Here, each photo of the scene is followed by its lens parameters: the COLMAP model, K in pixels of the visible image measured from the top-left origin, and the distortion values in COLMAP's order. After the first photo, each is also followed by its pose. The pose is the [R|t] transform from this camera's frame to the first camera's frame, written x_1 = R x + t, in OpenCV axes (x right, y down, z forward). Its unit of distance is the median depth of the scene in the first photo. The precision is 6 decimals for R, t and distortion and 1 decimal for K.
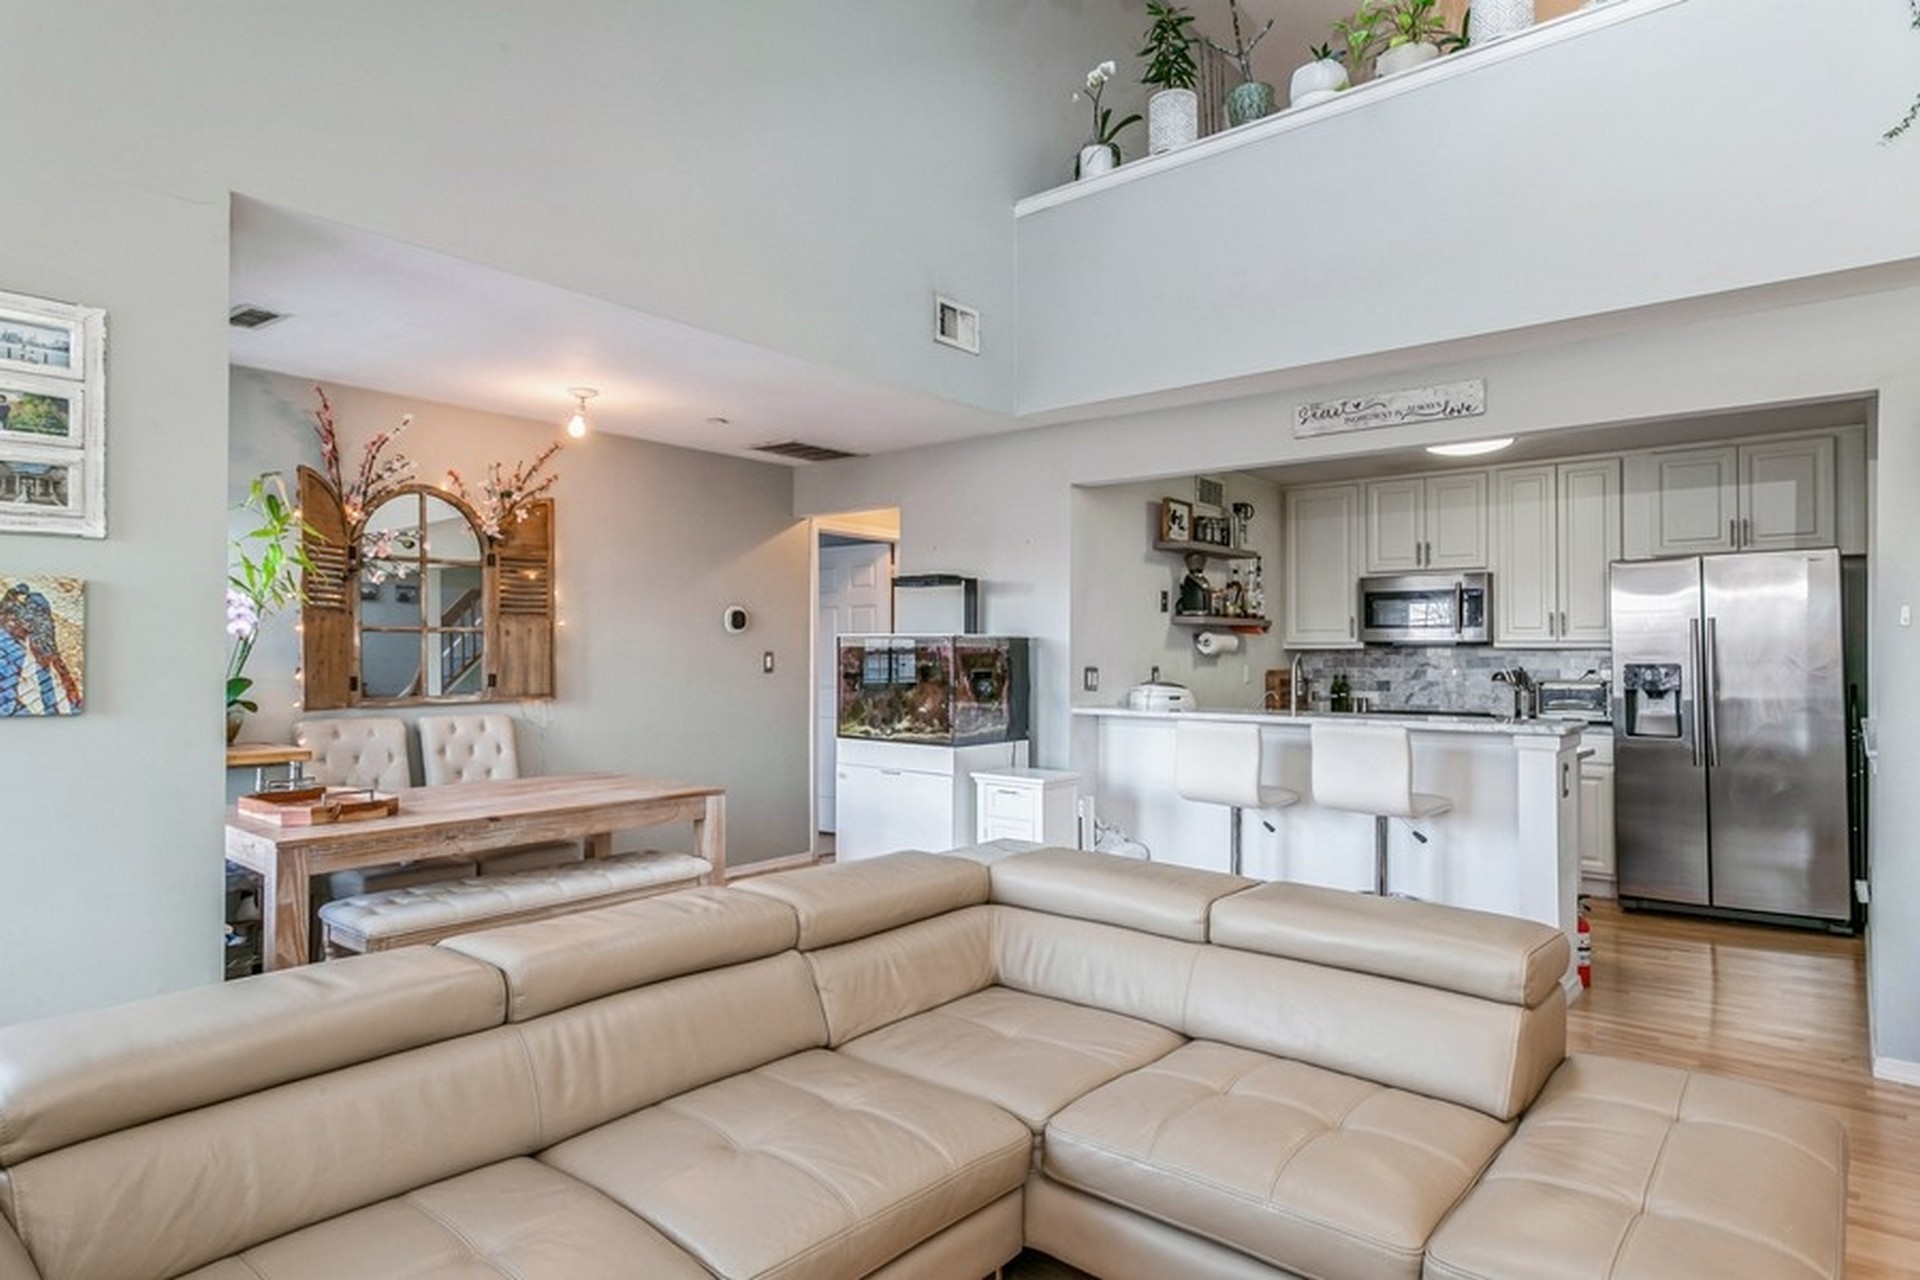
lens RADIAL K [[1063.6, 0, 960.0], [0, 1063.6, 640.0], [0, 0, 1]] dist [-0.002492, 0.000049]
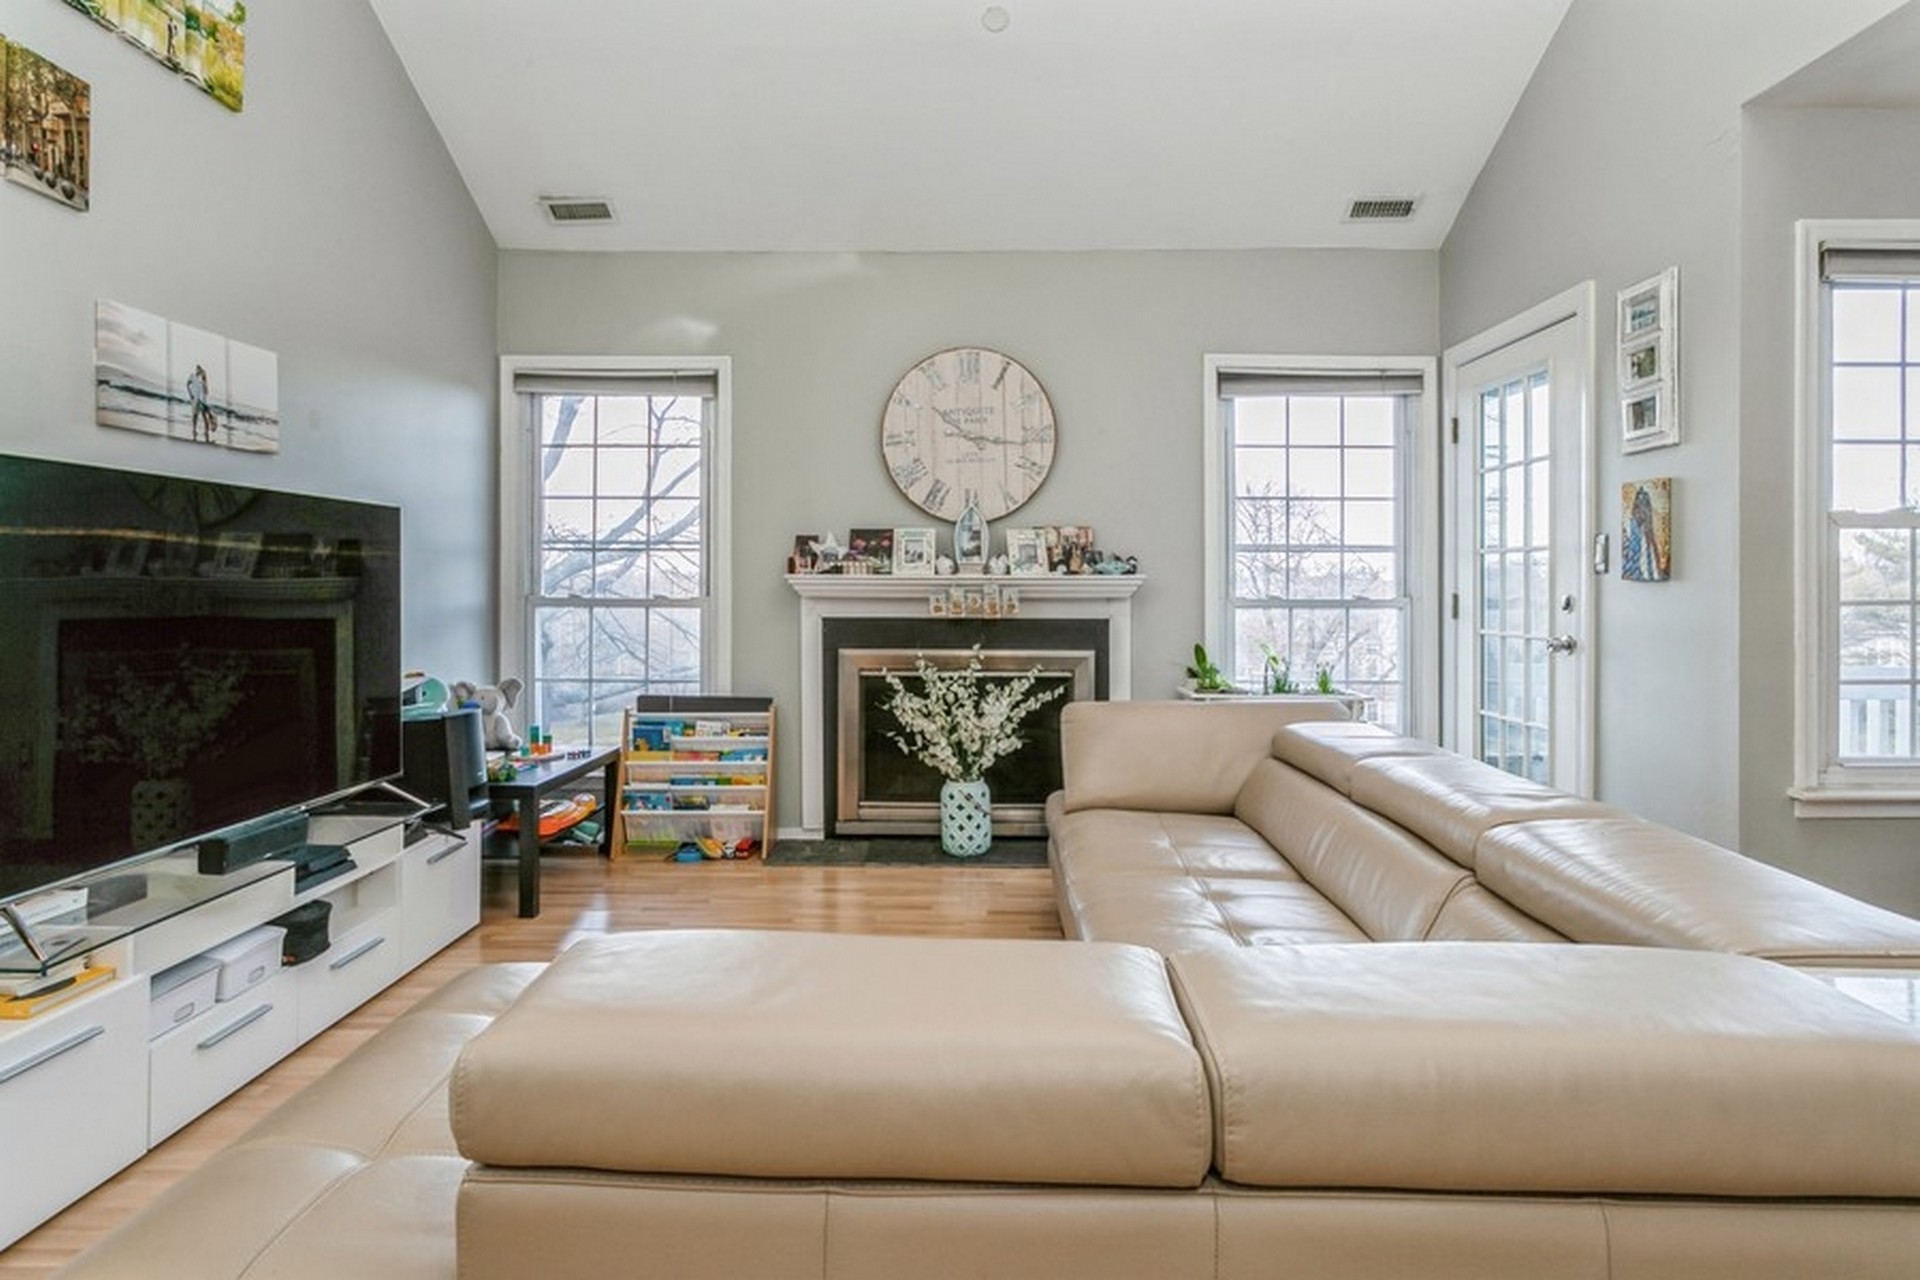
lens RADIAL K [[1080.0, 0, 960.7], [0, 1080.0, 582.4], [0, 0, 1]] dist [-0.016611, 0.007190]
pose [[-0.772959, -0.009158, -0.634389, 0.292781], [-0.000083, 0.999897, -0.014333, 0.038746], [0.634455, -0.011026, -0.772881, 0.624818]]
